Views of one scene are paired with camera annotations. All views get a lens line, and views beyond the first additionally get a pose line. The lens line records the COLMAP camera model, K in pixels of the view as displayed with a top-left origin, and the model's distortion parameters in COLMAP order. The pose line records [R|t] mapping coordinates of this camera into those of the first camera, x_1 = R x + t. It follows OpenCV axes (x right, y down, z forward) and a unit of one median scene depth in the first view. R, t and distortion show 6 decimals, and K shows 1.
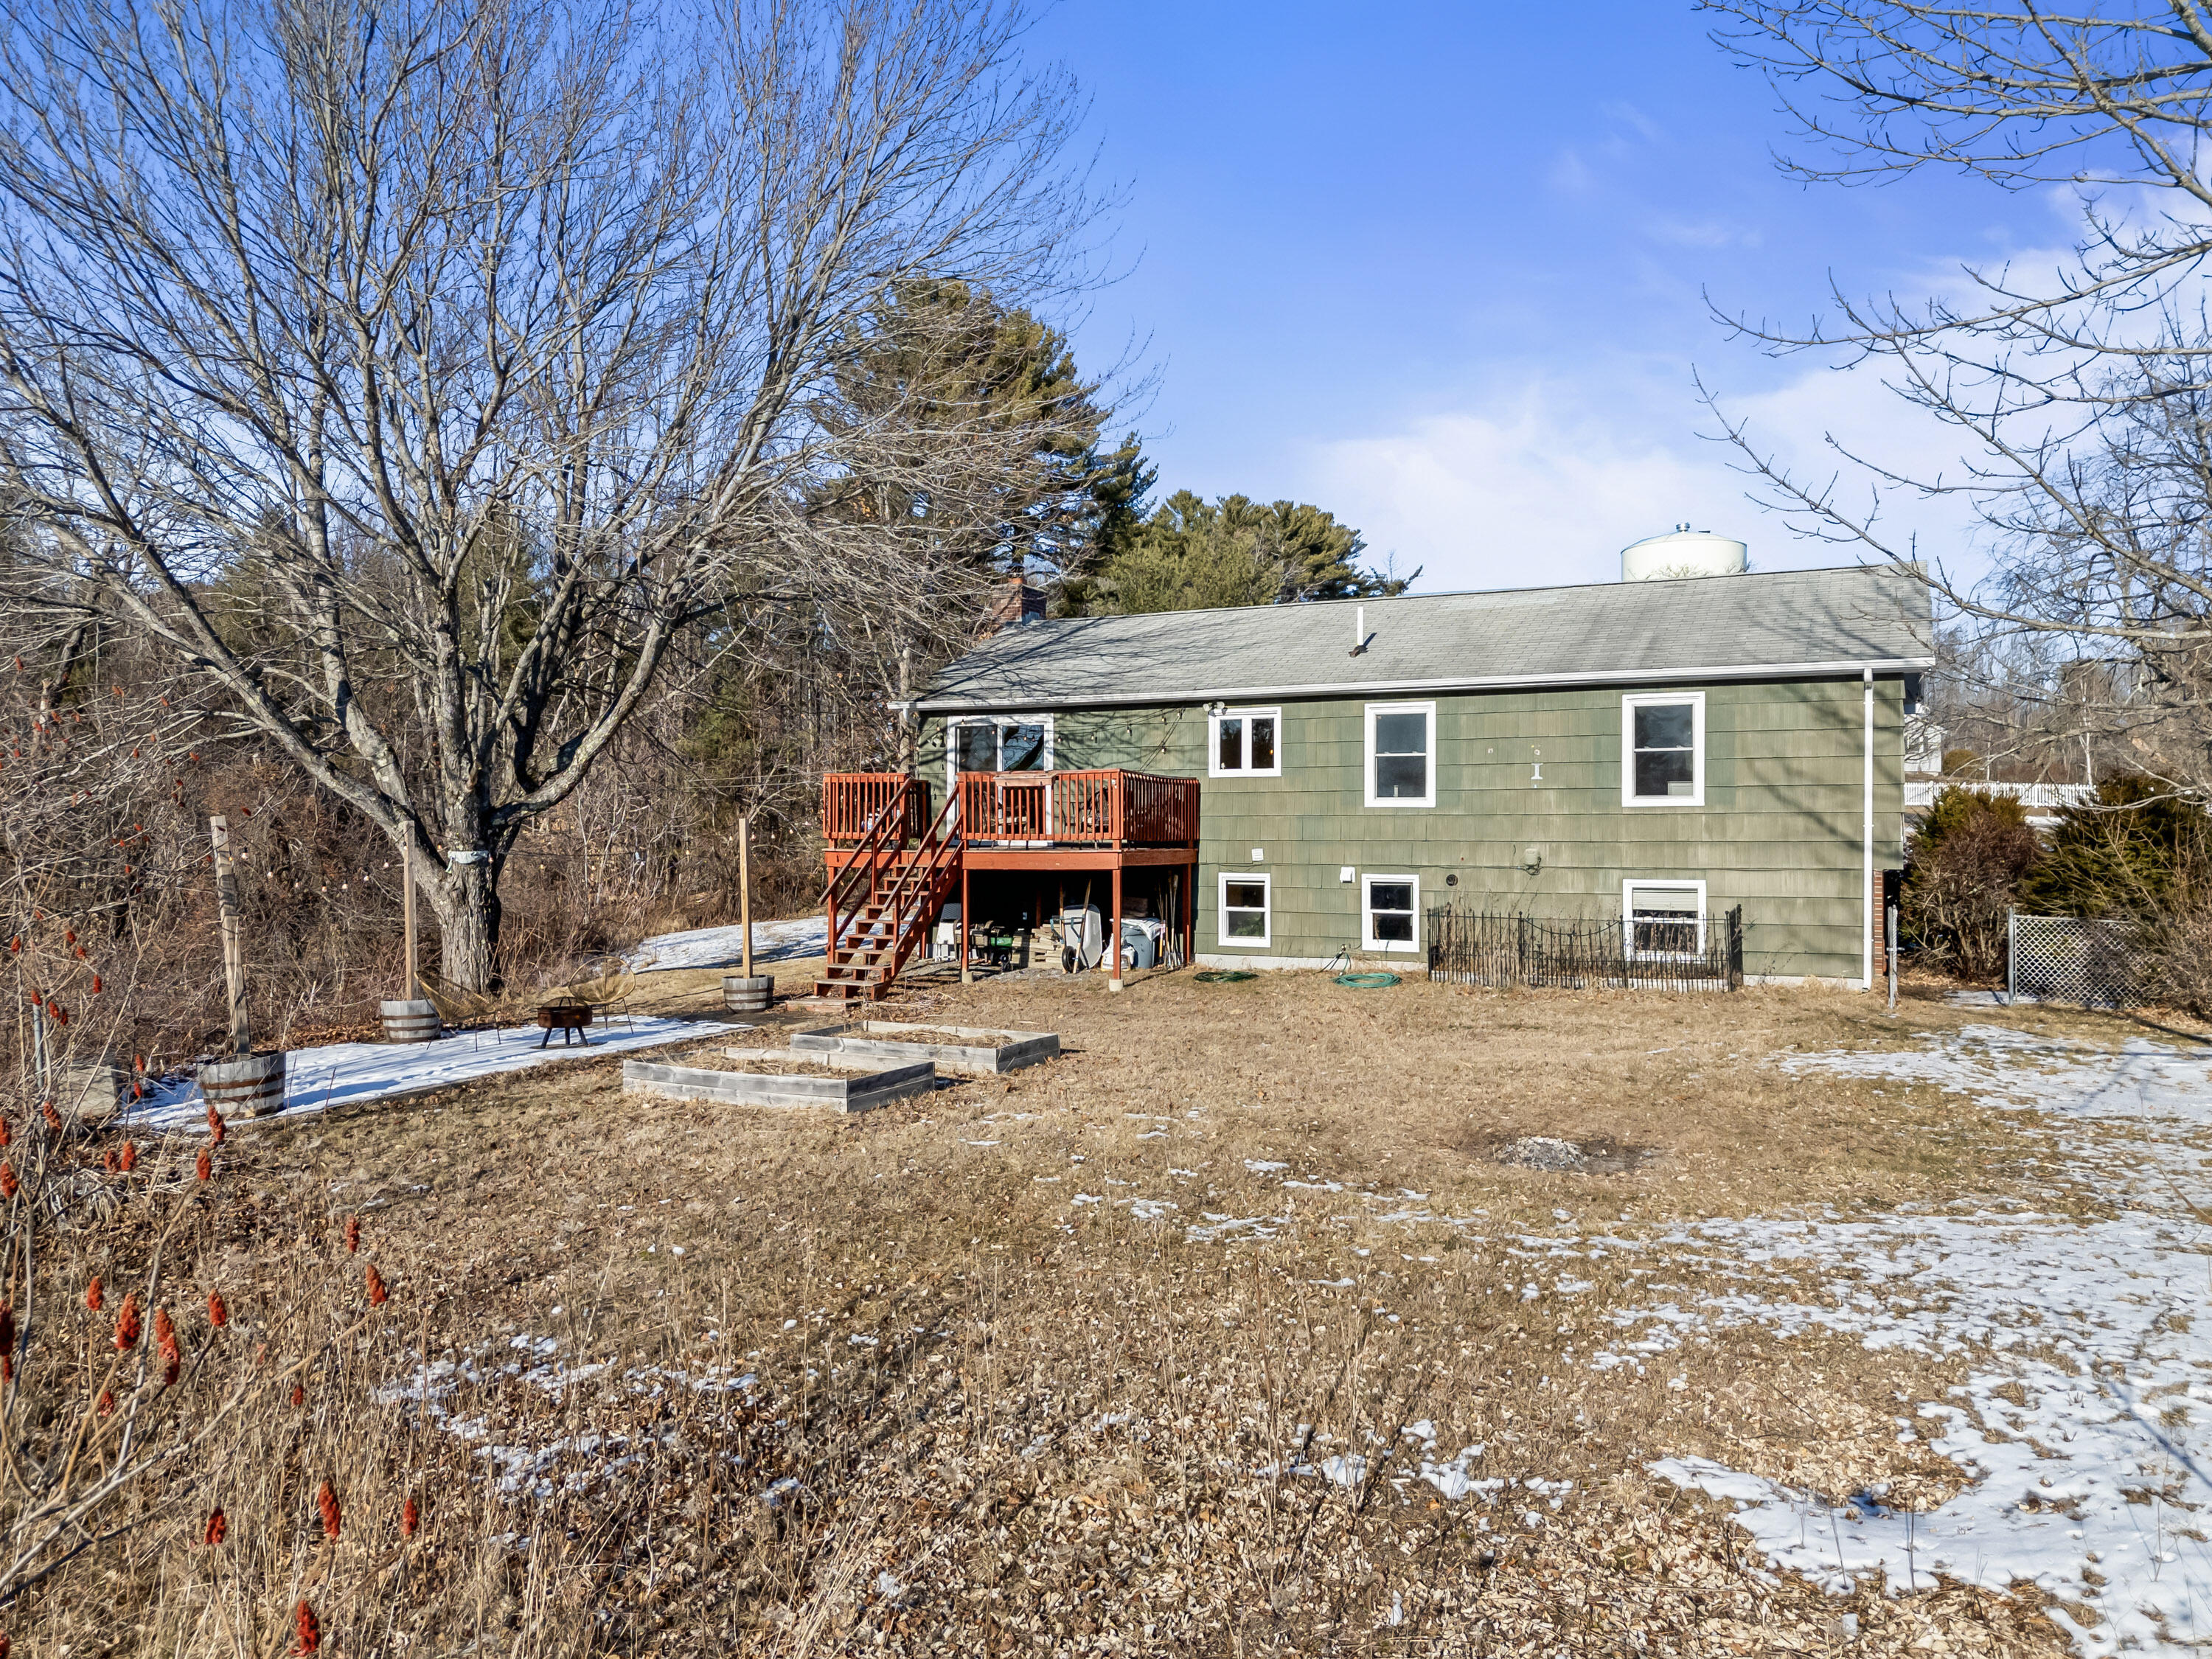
lens RADIAL K [[1632.6, 0, 1104.8], [0, 1632.6, 828.4], [0, 0, 1]] dist [0.060136, -0.041628]
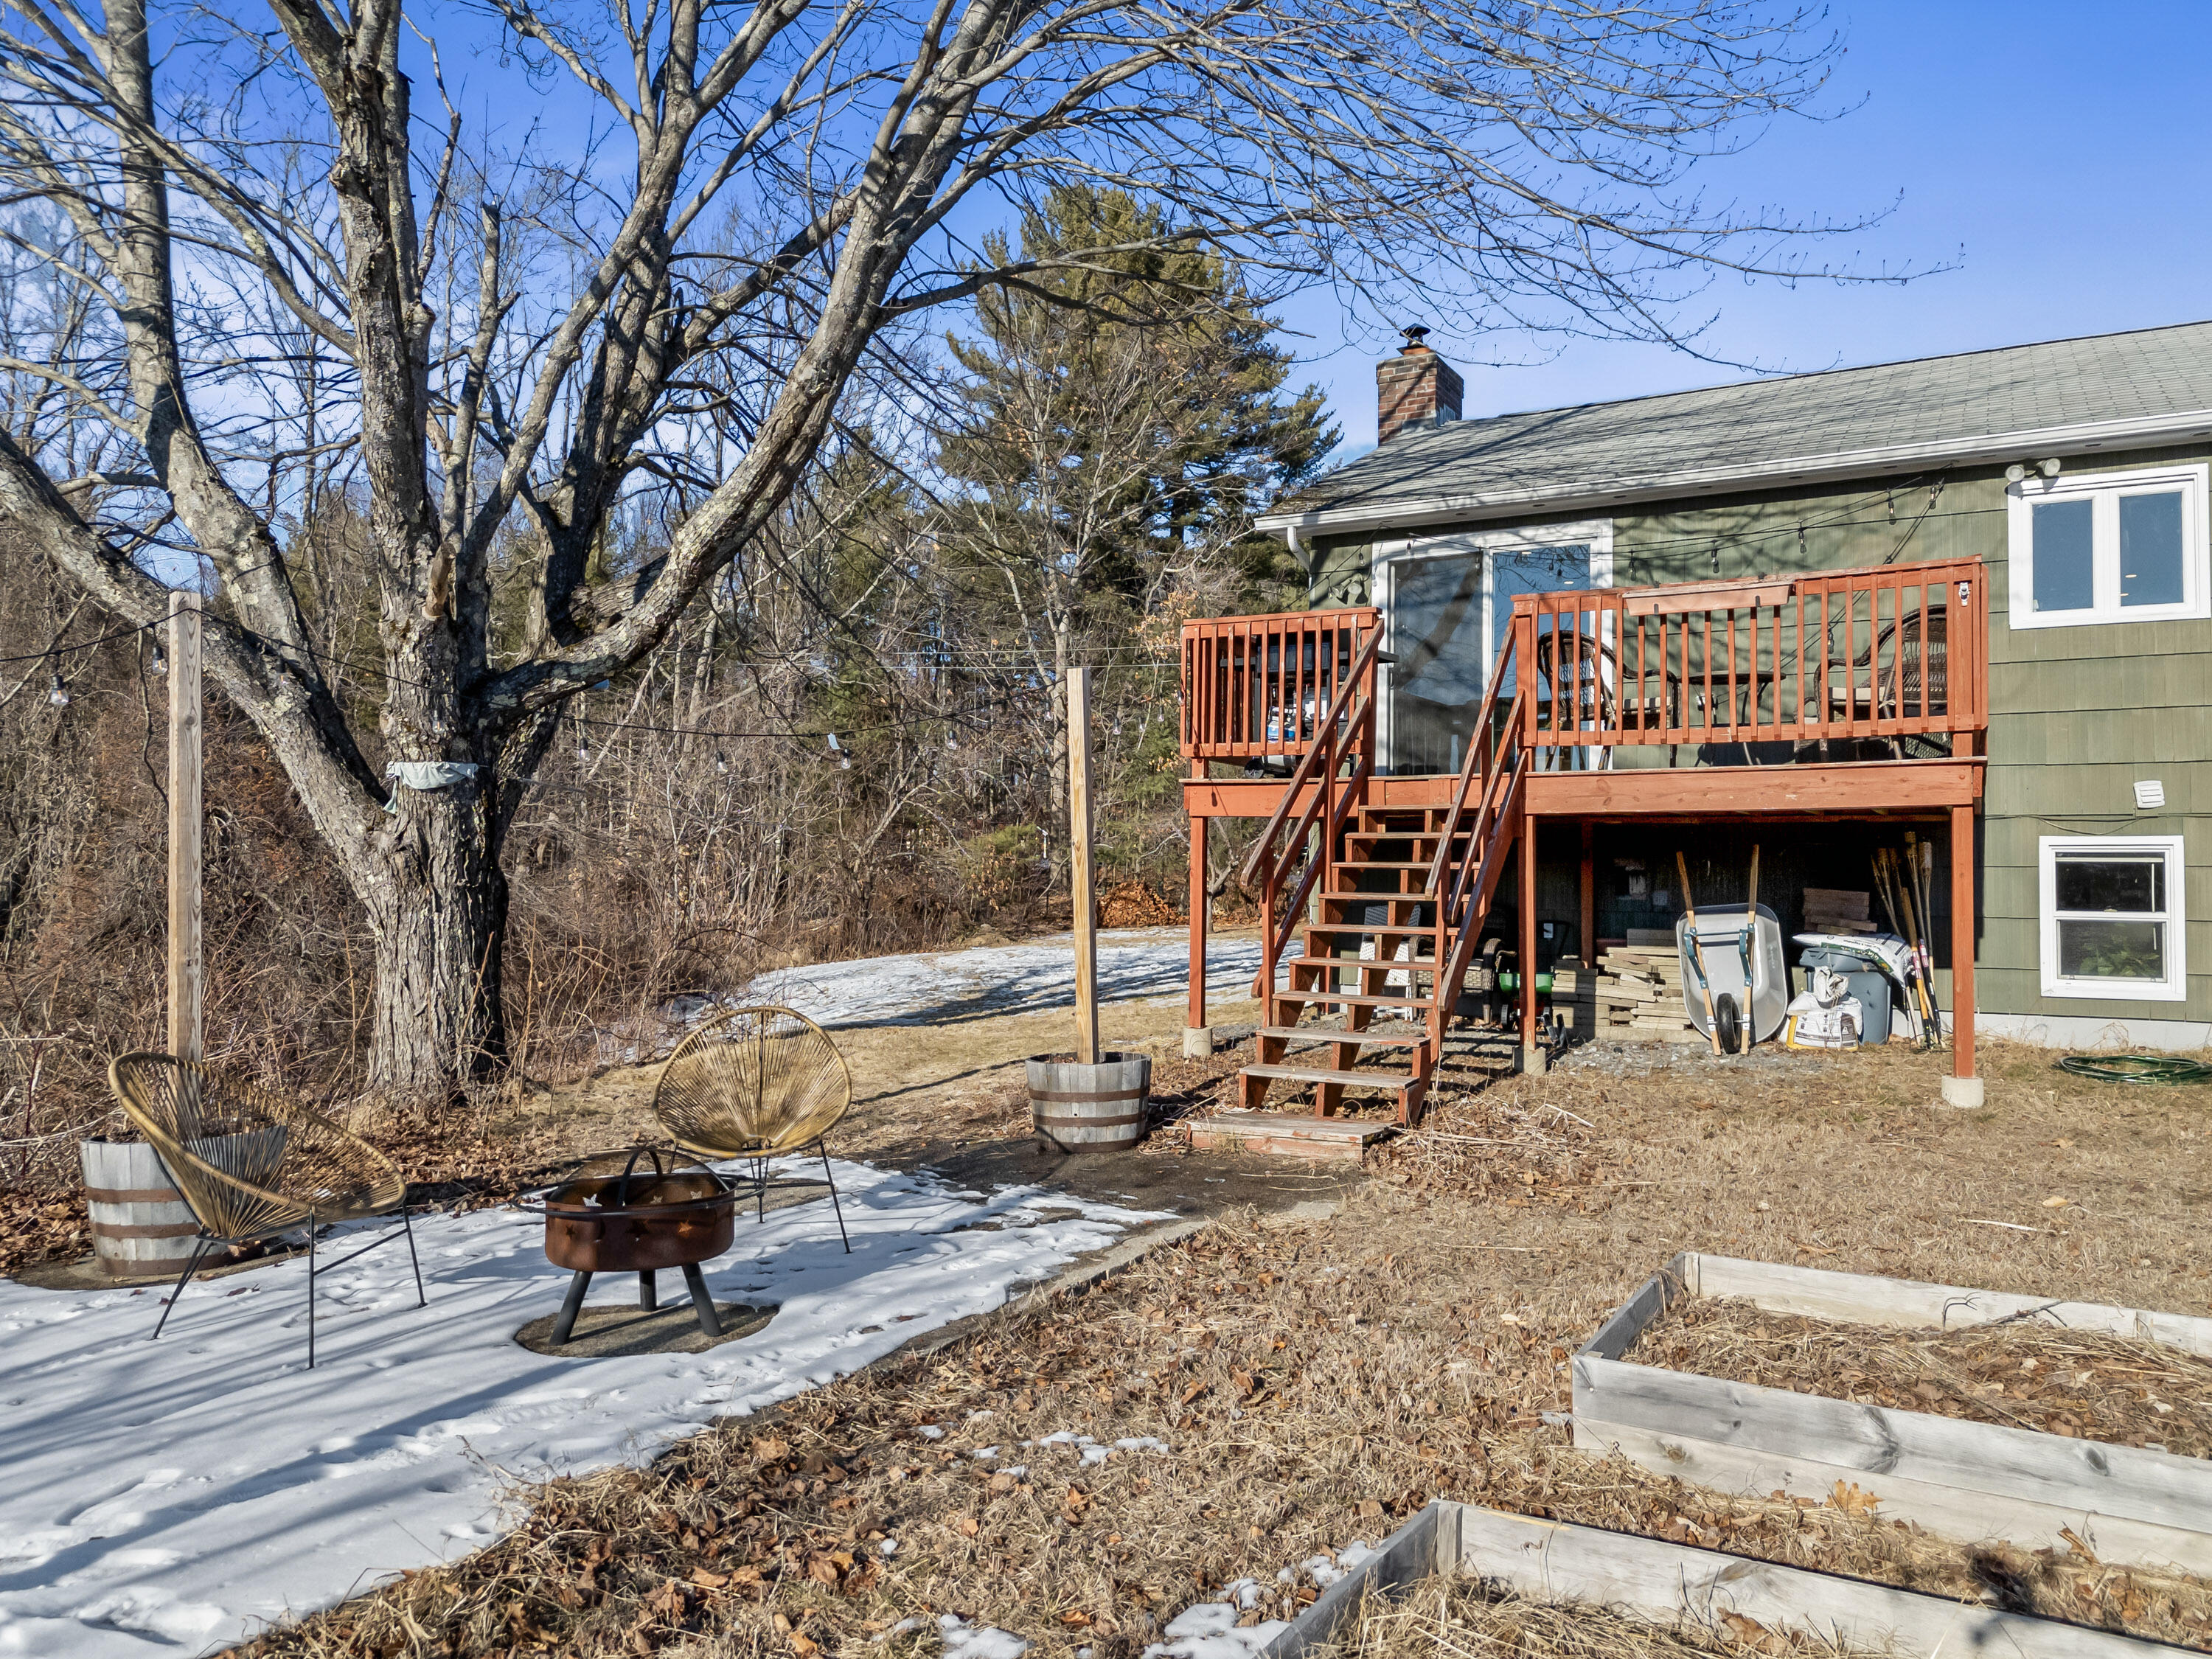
lens RADIAL K [[1837.5, 0, 1121.8], [0, 1837.5, 799.1], [0, 0, 1]] dist [0.073350, -0.022426]
pose [[0.997784, 0.002152, -0.066499, -0.158517], [-0.004346, 0.999450, -0.032863, 0.036827], [0.066392, 0.033080, 0.997245, 0.483880]]
